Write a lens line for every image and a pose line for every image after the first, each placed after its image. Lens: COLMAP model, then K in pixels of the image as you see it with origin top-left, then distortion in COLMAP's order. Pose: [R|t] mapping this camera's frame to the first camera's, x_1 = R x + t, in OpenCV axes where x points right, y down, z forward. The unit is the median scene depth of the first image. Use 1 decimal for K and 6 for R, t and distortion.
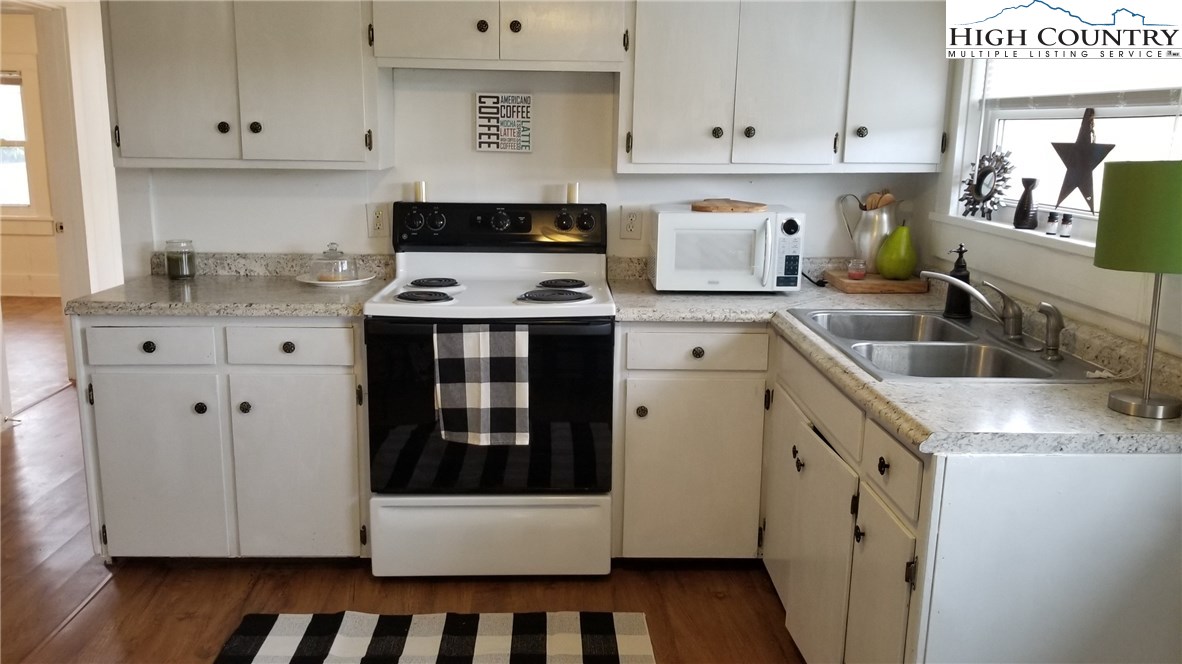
lens RADIAL K [[924.1, 0, 583.0], [0, 924.1, 332.6], [0, 0, 1]] dist [0.069023, -0.101223]
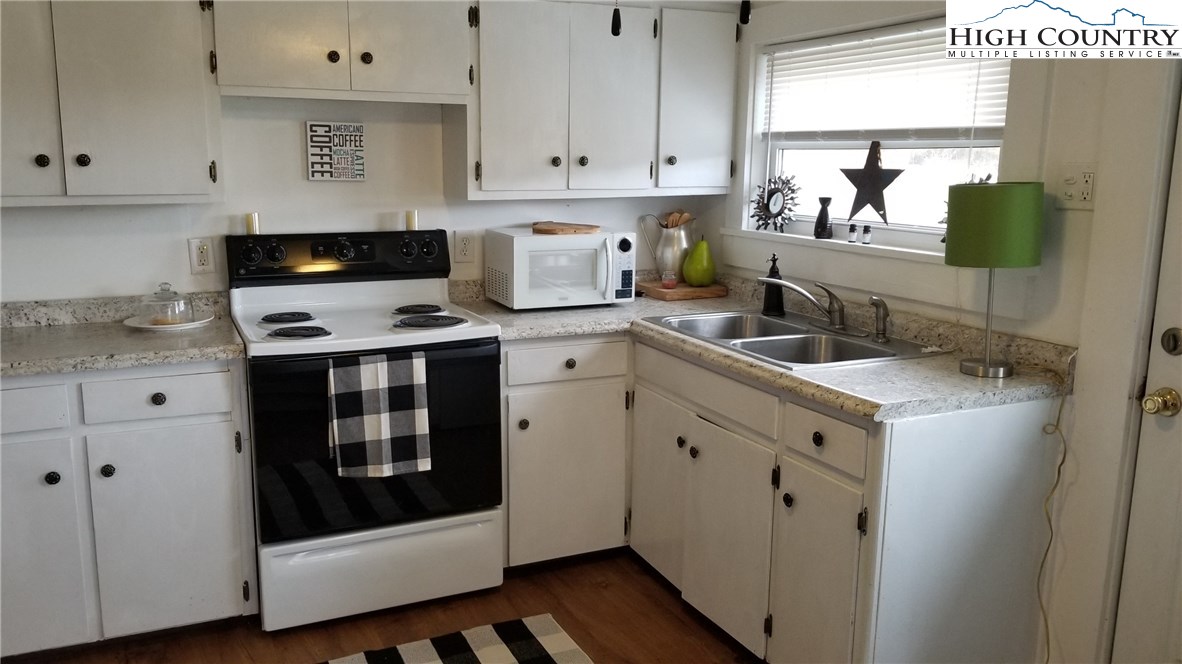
lens RADIAL K [[924.1, 0, 567.4], [0, 924.1, 327.7], [0, 0, 1]] dist [0.069023, -0.101223]
pose [[0.925410, -0.076169, 0.371235, -0.272972], [0.084823, 0.996371, -0.007013, -0.013159], [-0.369354, 0.037980, 0.928512, -0.004015]]
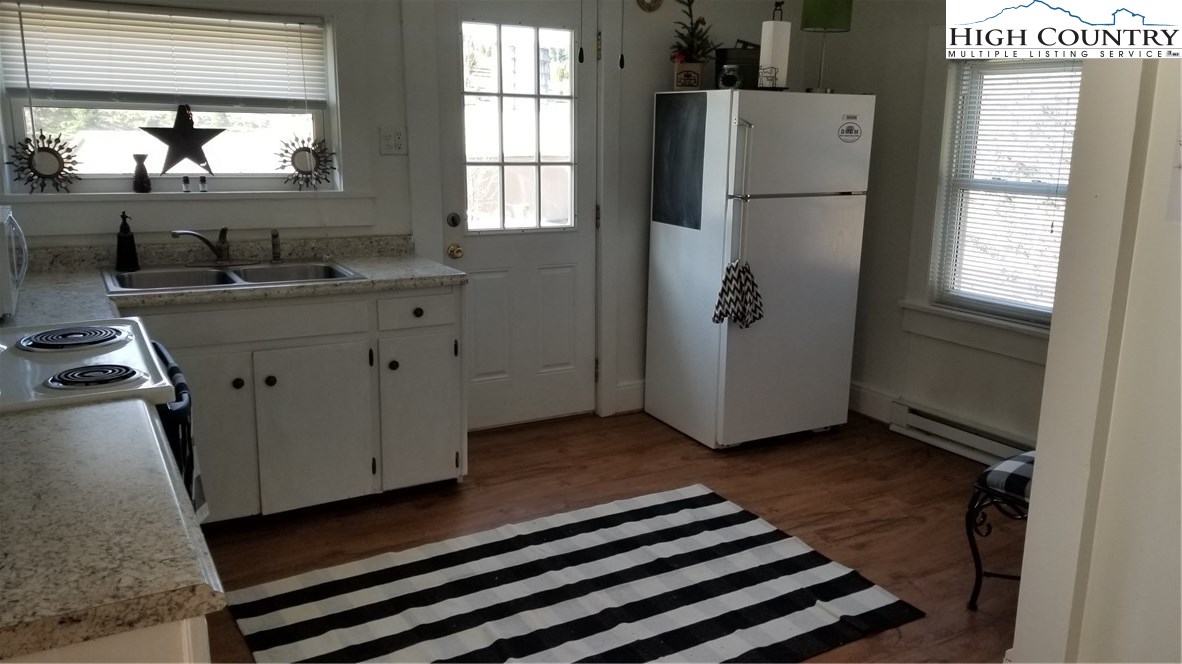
lens RADIAL K [[924.1, 0, 595.9], [0, 924.1, 338.4], [0, 0, 1]] dist [0.069023, -0.101223]
pose [[-0.481236, -0.219767, 0.848596, -0.922644], [0.153752, 0.931895, 0.328531, -0.232778], [-0.863002, 0.288574, -0.414672, 0.960694]]
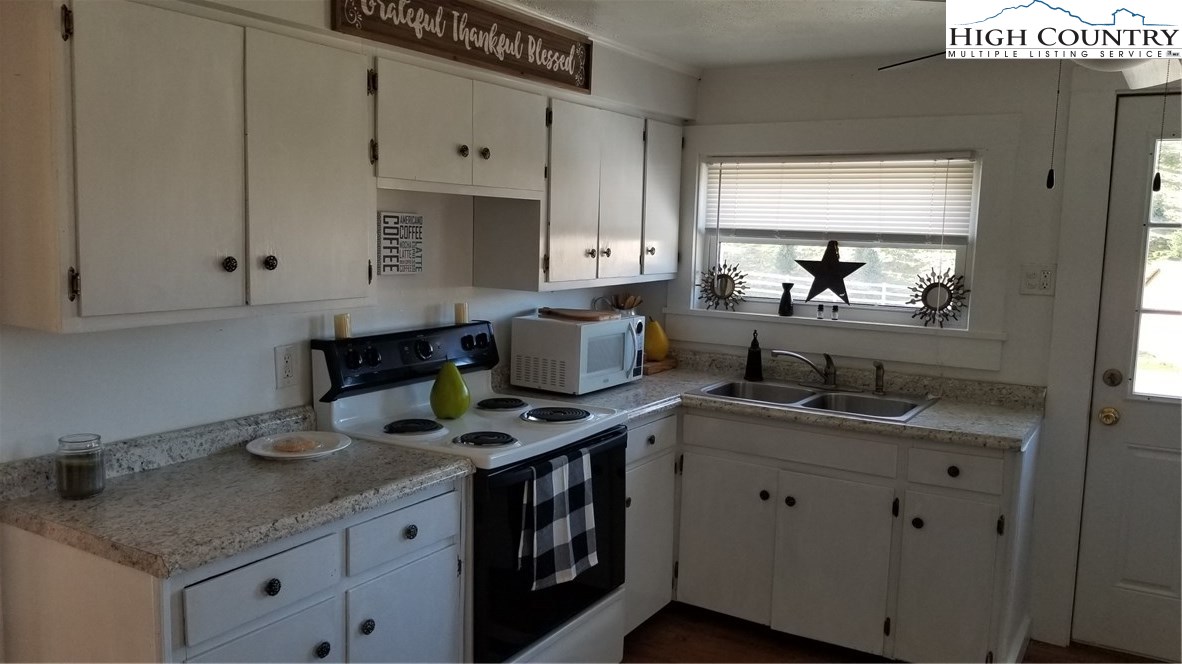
lens RADIAL K [[924.1, 0, 609.9], [0, 924.1, 335.1], [0, 0, 1]] dist [0.069023, -0.101223]
pose [[0.534231, -0.097616, 0.839683, -0.863670], [0.156805, 0.987515, 0.015038, -0.134623], [-0.830668, 0.123632, 0.542868, 0.385830]]
